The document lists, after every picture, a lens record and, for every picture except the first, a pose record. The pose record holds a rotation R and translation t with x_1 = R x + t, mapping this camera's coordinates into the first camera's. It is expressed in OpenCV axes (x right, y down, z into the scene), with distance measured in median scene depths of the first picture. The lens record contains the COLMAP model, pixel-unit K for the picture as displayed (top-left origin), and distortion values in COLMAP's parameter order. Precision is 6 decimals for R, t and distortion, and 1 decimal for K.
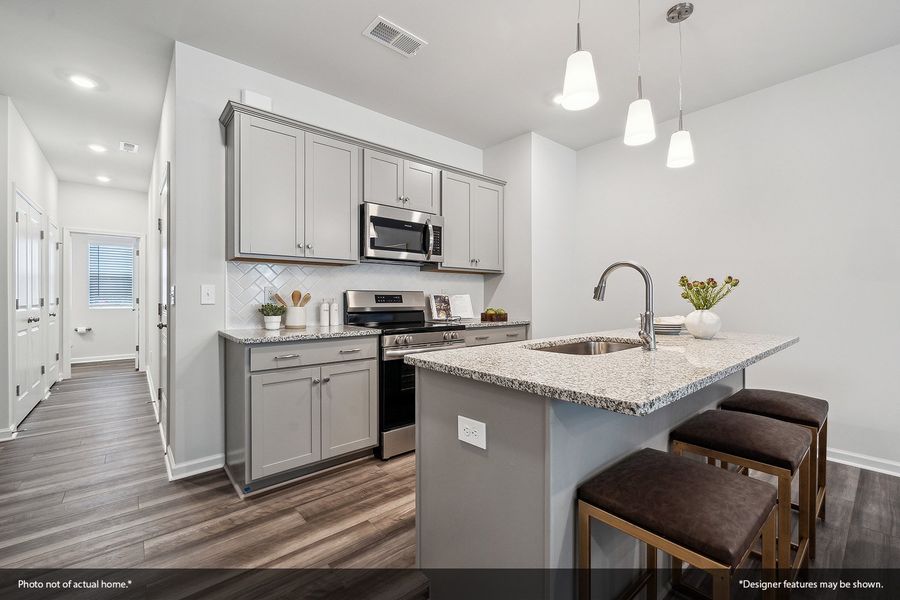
lens RADIAL K [[370.5, 0, 450.6], [0, 370.5, 295.7], [0, 0, 1]] dist [-0.001623, -0.000506]
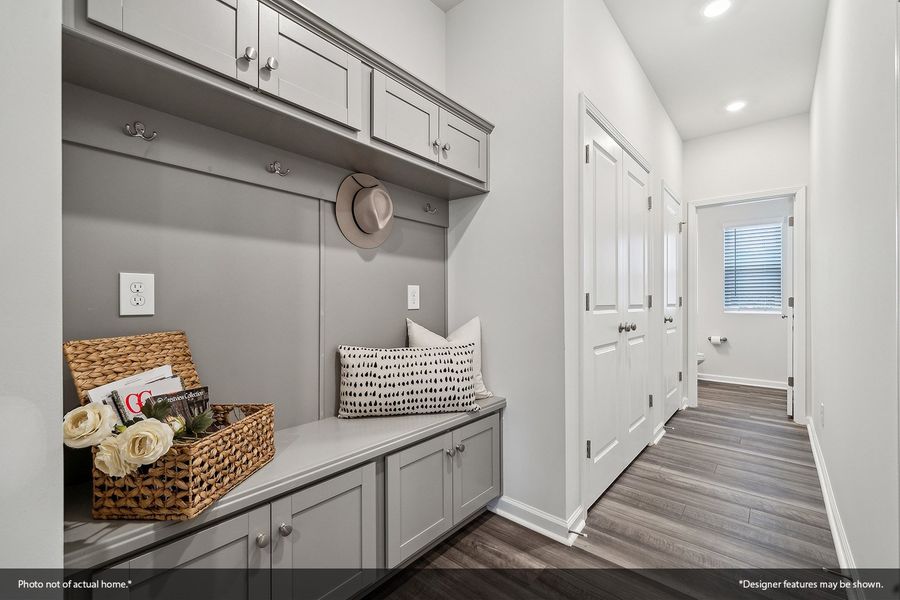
lens RADIAL K [[376.8, 0, 451.9], [0, 376.8, 301.8], [0, 0, 1]] dist [-0.001454, 0.000280]
pose [[0.142882, 0.002136, -0.989737, -0.598046], [0.001929, 0.999995, 0.002437, 0.020468], [0.989738, -0.002258, 0.142877, 0.686289]]
